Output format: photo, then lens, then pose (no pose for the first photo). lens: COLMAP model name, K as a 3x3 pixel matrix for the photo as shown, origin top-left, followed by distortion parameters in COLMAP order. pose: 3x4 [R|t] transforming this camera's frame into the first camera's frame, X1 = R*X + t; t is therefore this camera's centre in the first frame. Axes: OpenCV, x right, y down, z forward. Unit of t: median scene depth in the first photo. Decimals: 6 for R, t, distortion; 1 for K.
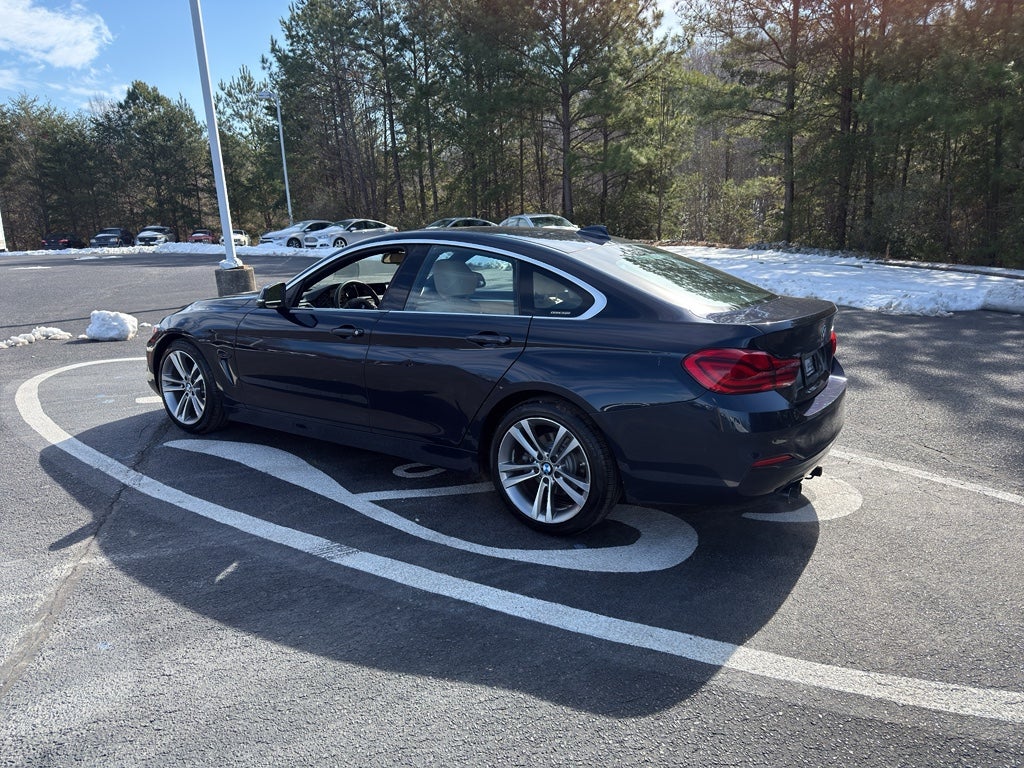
lens RADIAL K [[727.4, 0, 512.0], [0, 727.4, 384.0], [0, 0, 1]] dist [0.019247, -0.008263]
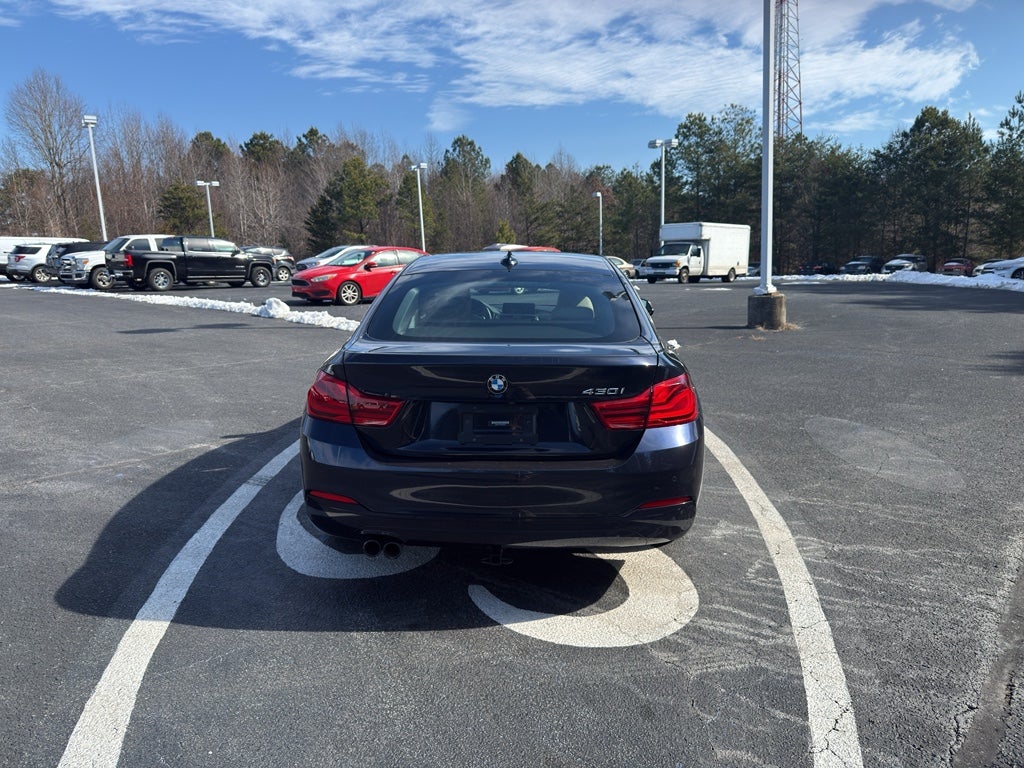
lens RADIAL K [[726.1, 0, 514.4], [0, 726.1, 406.5], [0, 0, 1]] dist [0.033089, -0.052648]
pose [[0.530213, 0.175587, -0.829484, 0.098119], [-0.181706, 0.979123, 0.091115, -0.010822], [0.828165, 0.102411, 0.551048, 0.053099]]
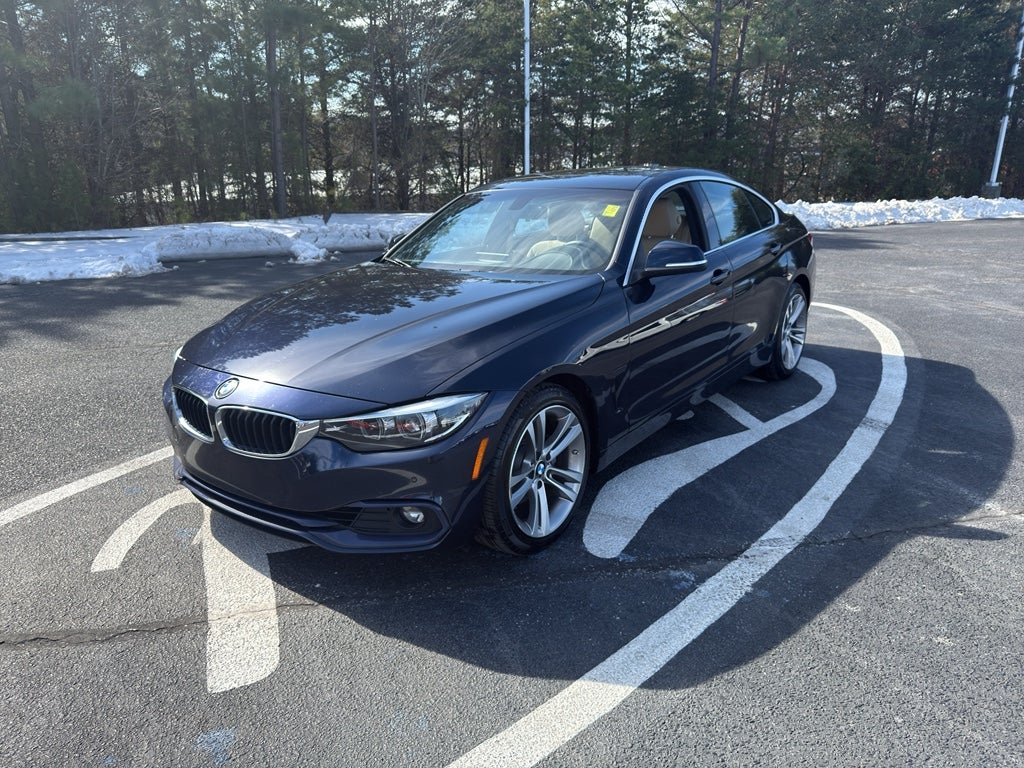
lens RADIAL K [[743.7, 0, 505.2], [0, 743.7, 381.2], [0, 0, 1]] dist [0.031617, -0.042061]
pose [[0.074883, -0.278976, 0.957374, -0.125478], [0.252312, 0.934130, 0.252468, -0.026977], [-0.964744, 0.222651, 0.140340, 0.120595]]
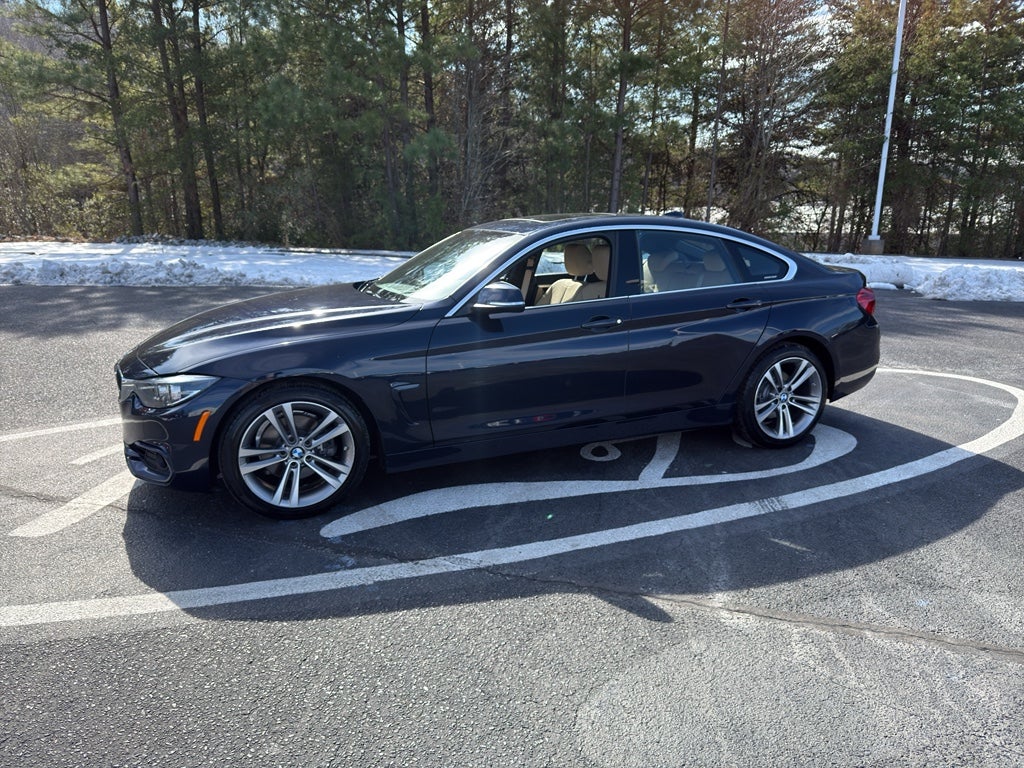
lens RADIAL K [[743.7, 0, 505.2], [0, 743.7, 381.2], [0, 0, 1]] dist [0.031617, -0.042061]
pose [[0.550722, -0.189294, 0.812941, -0.115303], [0.188715, 0.976964, 0.099644, -0.012180], [-0.813076, 0.098538, 0.573758, 0.056143]]
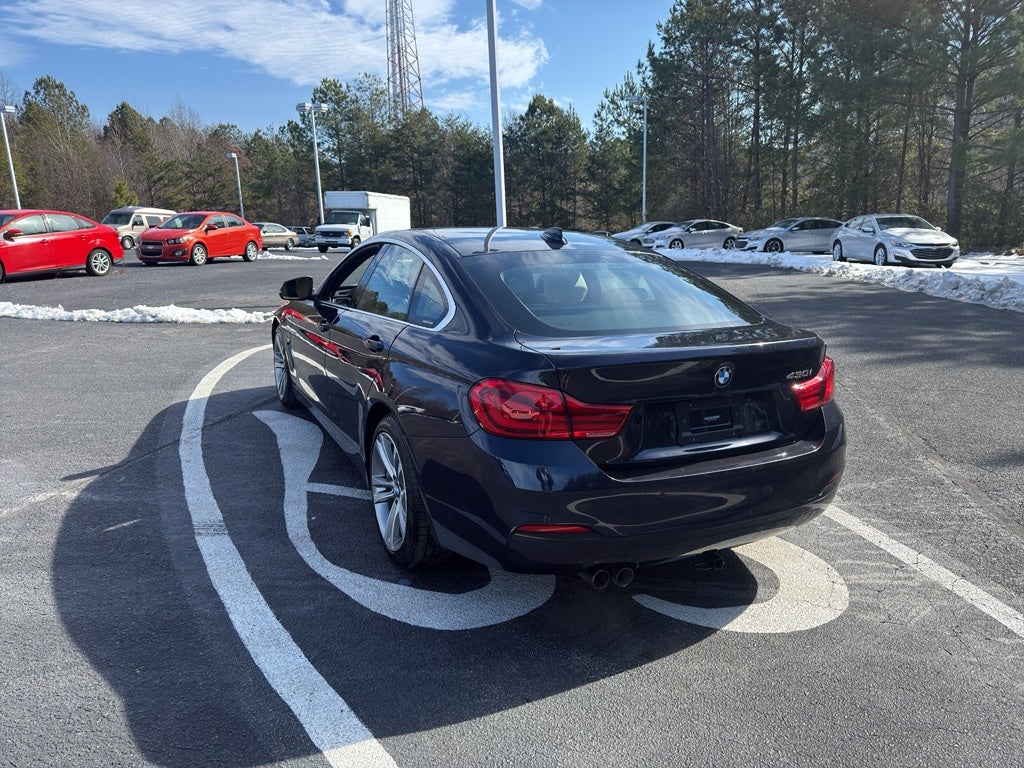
lens RADIAL K [[714.9, 0, 517.2], [0, 714.9, 406.7], [0, 0, 1]] dist [0.039338, -0.060402]
pose [[0.872901, 0.133459, -0.469289, 0.052712], [-0.119004, 0.991050, 0.060487, -0.005531], [0.473161, 0.003049, 0.880970, 0.024288]]
